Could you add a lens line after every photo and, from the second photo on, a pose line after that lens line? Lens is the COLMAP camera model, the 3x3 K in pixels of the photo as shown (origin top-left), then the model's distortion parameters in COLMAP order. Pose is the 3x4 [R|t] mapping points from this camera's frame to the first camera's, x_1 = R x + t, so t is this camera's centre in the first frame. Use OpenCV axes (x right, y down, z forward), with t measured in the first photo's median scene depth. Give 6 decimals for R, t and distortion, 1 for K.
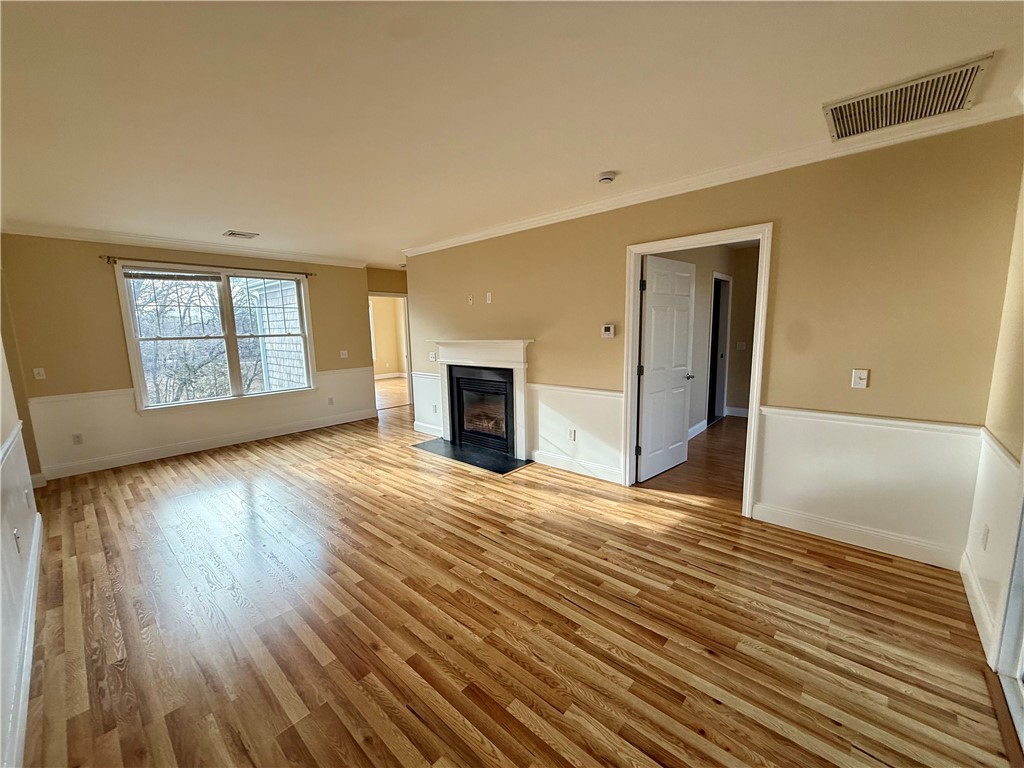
lens RADIAL K [[406.7, 0, 510.6], [0, 406.7, 385.0], [0, 0, 1]] dist [0.000679, -0.000217]
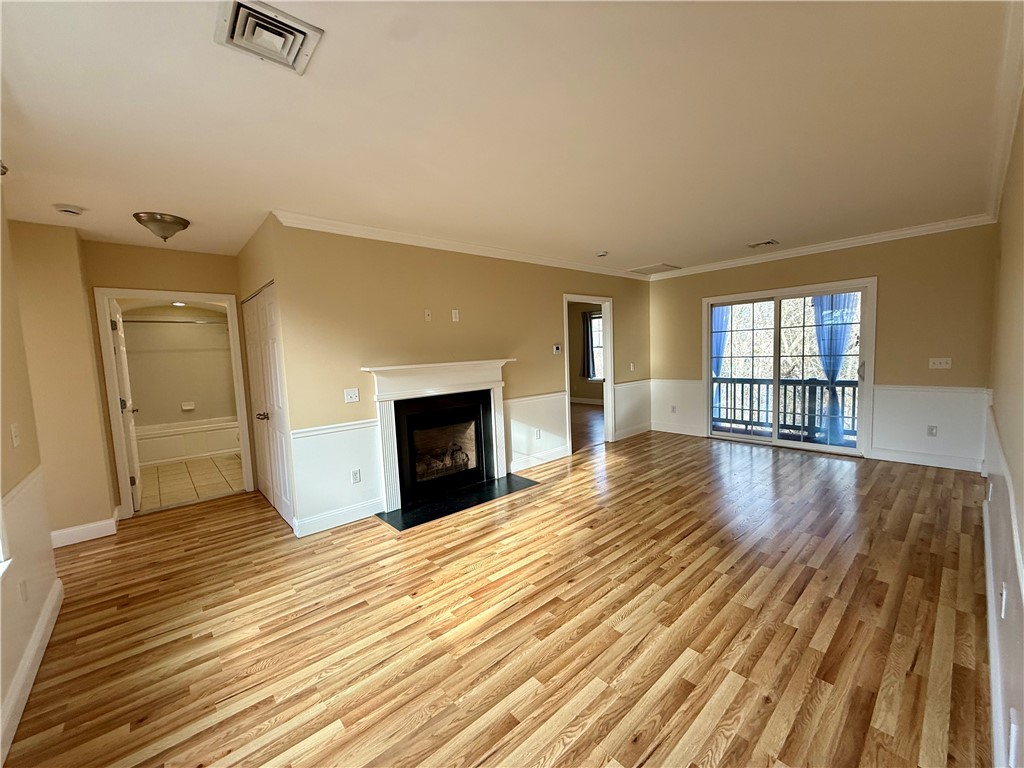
lens RADIAL K [[406.7, 0, 510.6], [0, 406.7, 385.0], [0, 0, 1]] dist [0.000679, -0.000217]
pose [[0.111670, -0.065853, 0.991561, -1.015992], [0.176518, 0.983249, 0.045421, -0.089547], [-0.977942, 0.169956, 0.121423, 0.861716]]
